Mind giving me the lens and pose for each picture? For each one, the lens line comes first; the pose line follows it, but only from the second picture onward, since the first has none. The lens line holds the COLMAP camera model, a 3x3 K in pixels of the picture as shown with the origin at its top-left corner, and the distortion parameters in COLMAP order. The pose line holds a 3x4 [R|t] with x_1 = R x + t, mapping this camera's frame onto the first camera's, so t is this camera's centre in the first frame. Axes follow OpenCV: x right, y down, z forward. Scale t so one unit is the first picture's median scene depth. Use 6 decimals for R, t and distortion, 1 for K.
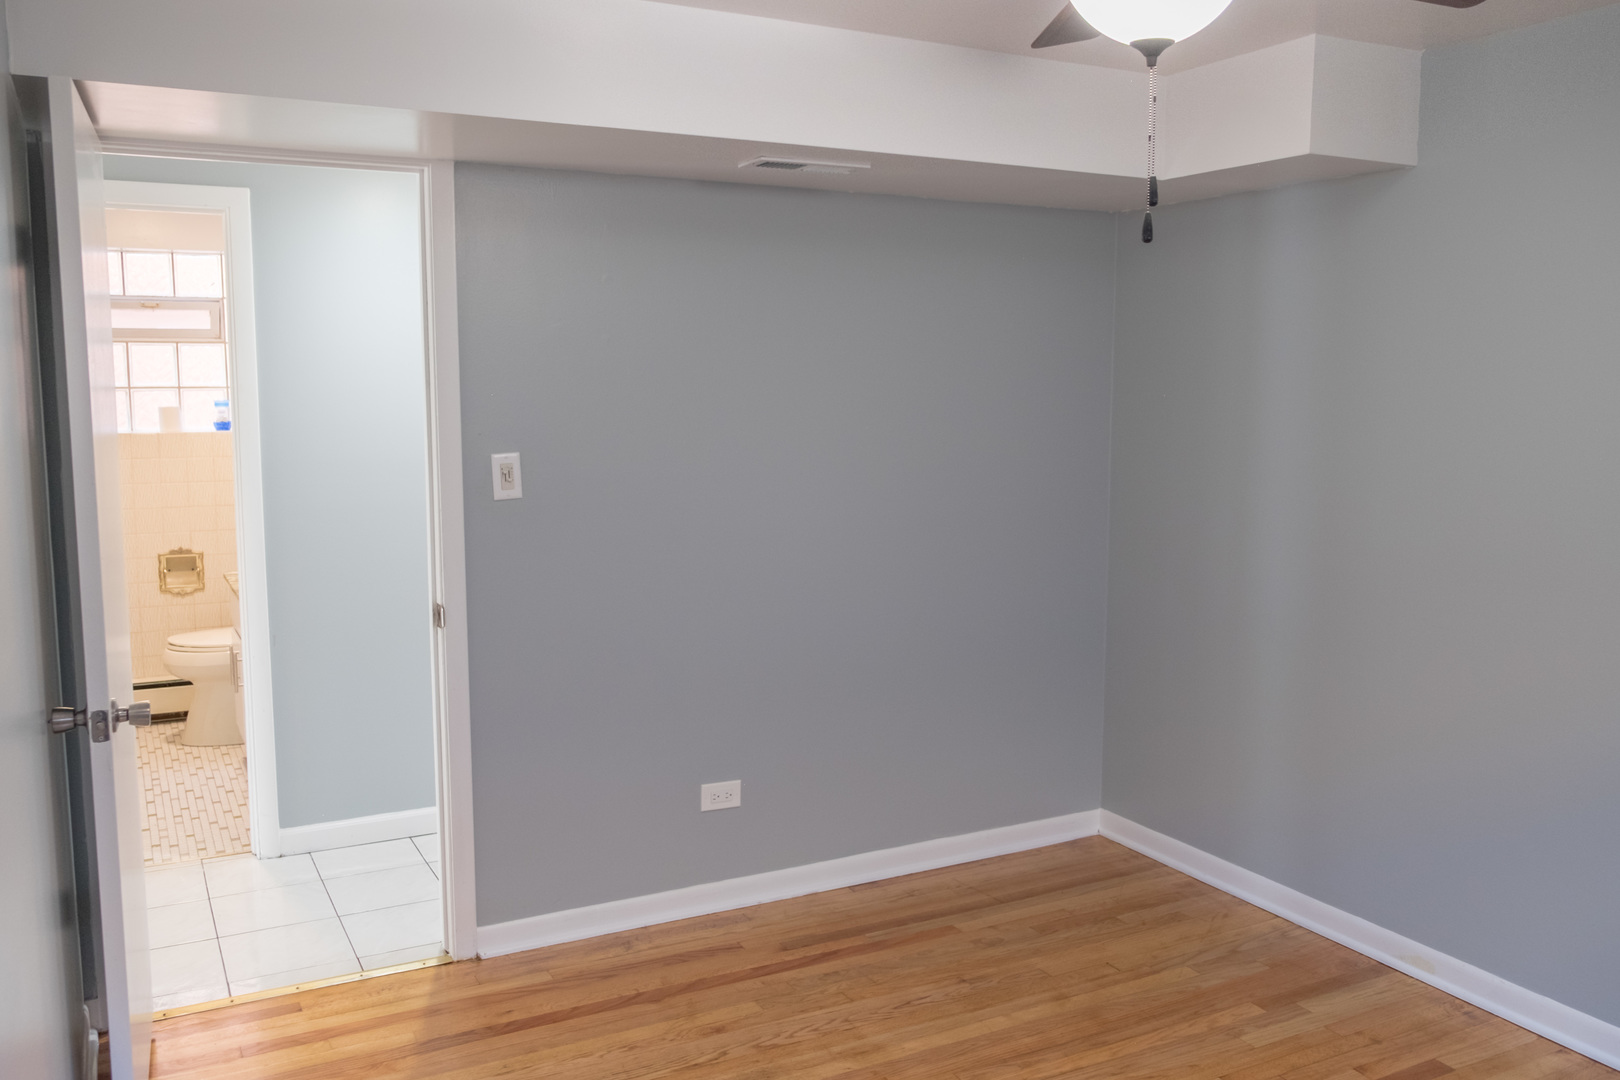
lens RADIAL K [[1309.7, 0, 810.0], [0, 1309.7, 540.0], [0, 0, 1]] dist [-0.052344, -0.002504]
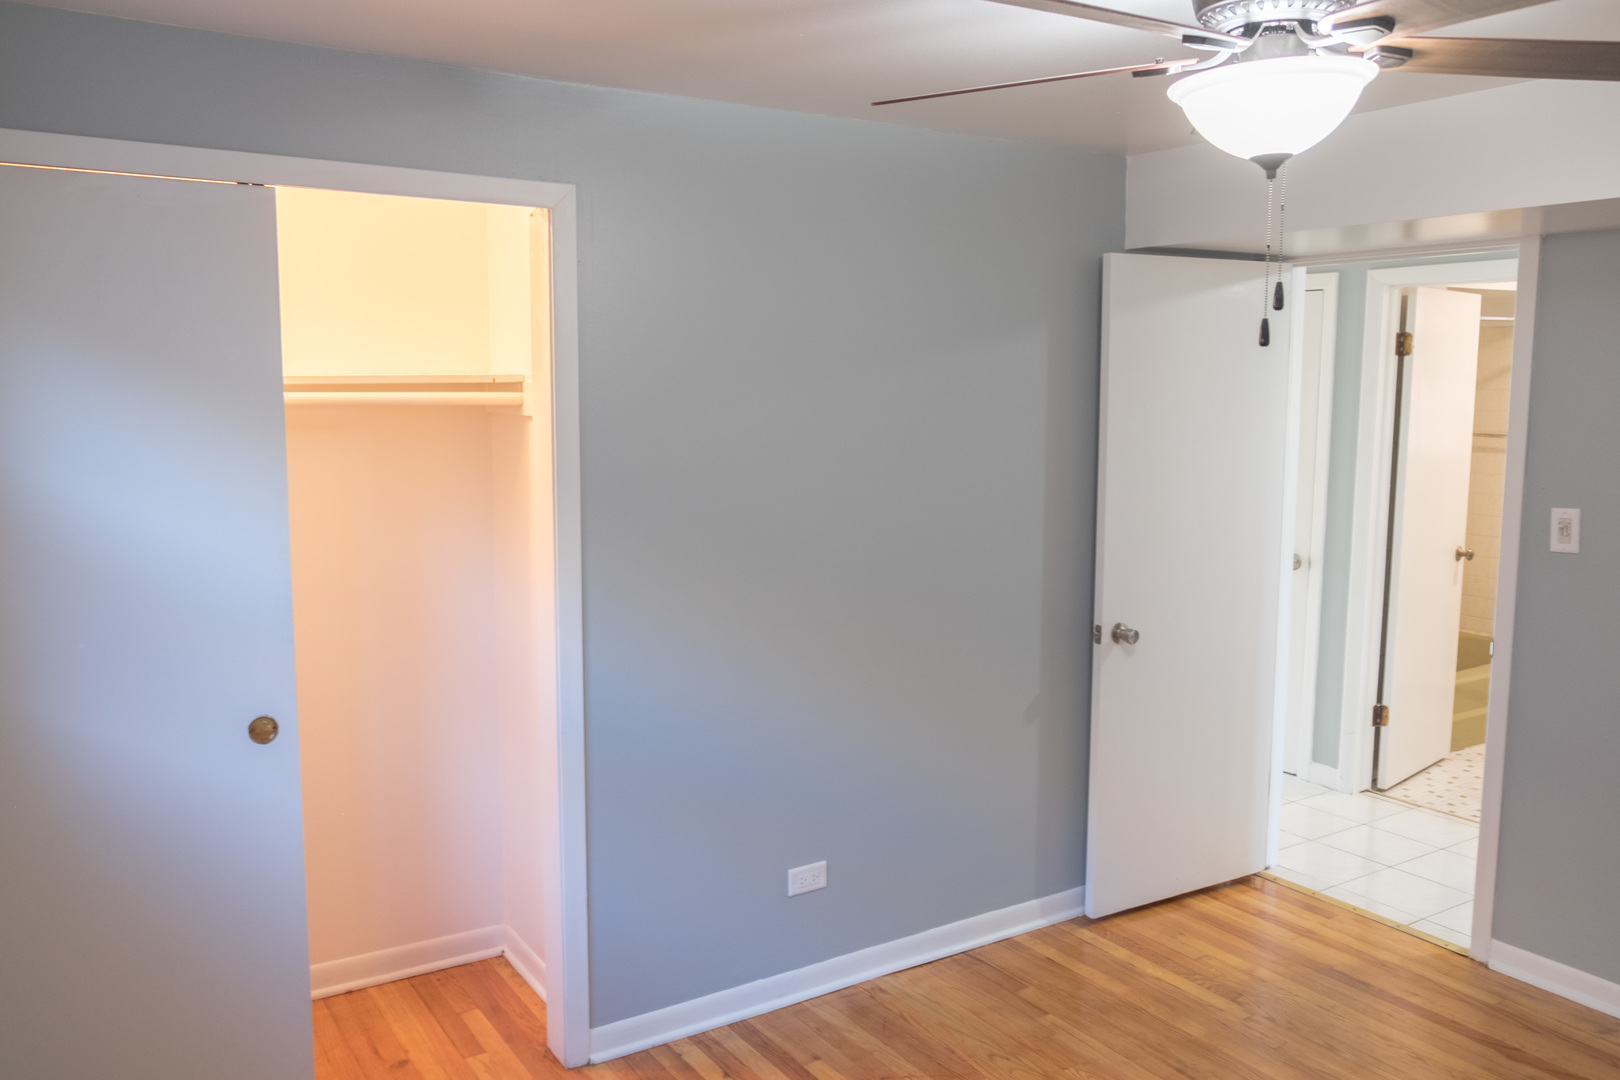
lens RADIAL K [[1309.7, 0, 810.0], [0, 1309.7, 540.0], [0, 0, 1]] dist [-0.052344, -0.002504]
pose [[0.058353, 0.122913, -0.990700, 0.933226], [-0.124032, 0.985595, 0.114974, -0.104983], [0.990561, 0.116169, 0.072757, 0.408282]]
